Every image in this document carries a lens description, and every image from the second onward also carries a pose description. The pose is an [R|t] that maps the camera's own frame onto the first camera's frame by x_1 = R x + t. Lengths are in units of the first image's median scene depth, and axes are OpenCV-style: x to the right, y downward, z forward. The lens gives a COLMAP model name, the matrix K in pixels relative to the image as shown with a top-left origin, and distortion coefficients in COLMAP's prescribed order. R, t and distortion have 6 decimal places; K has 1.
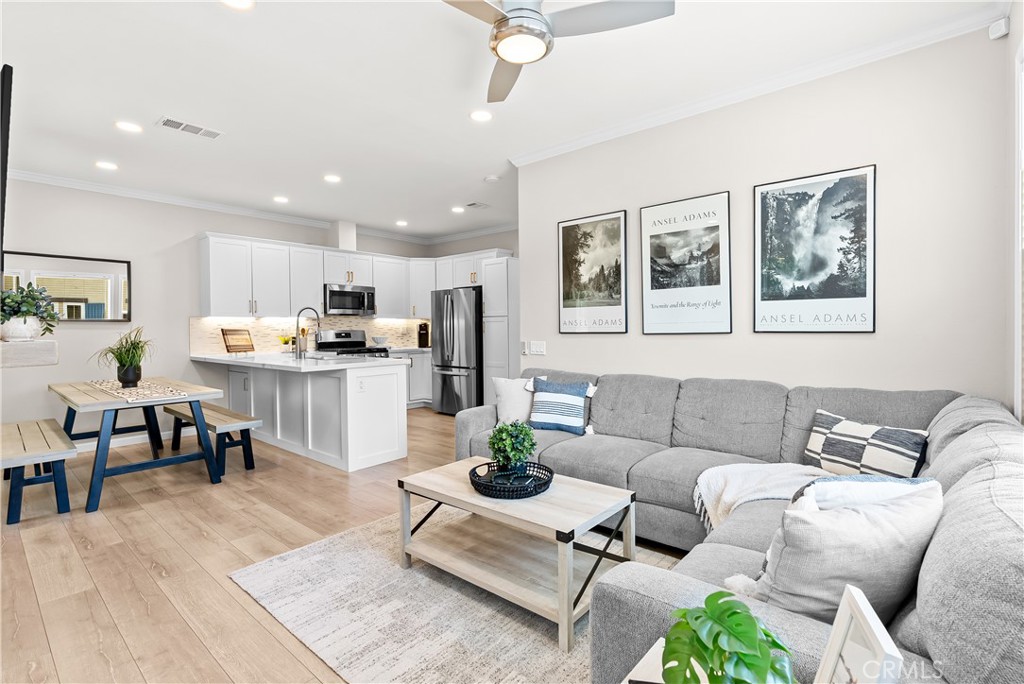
lens RADIAL K [[475.5, 0, 512.0], [0, 475.5, 342.0], [0, 0, 1]] dist [-0.004326, 0.000418]
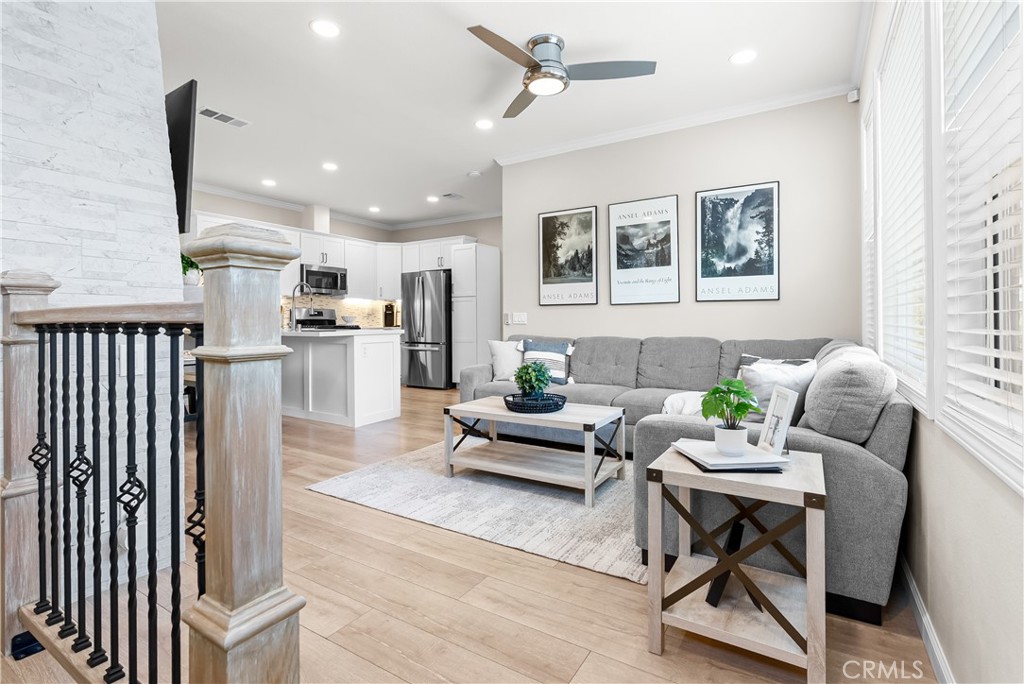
lens RADIAL K [[478.9, 0, 508.8], [0, 478.9, 325.7], [0, 0, 1]] dist [-0.000626, -0.000134]
pose [[0.989308, 0.003389, 0.145802, -0.182242], [-0.000926, 0.999856, -0.016953, 0.062996], [-0.145839, 0.016637, 0.989168, -0.221102]]
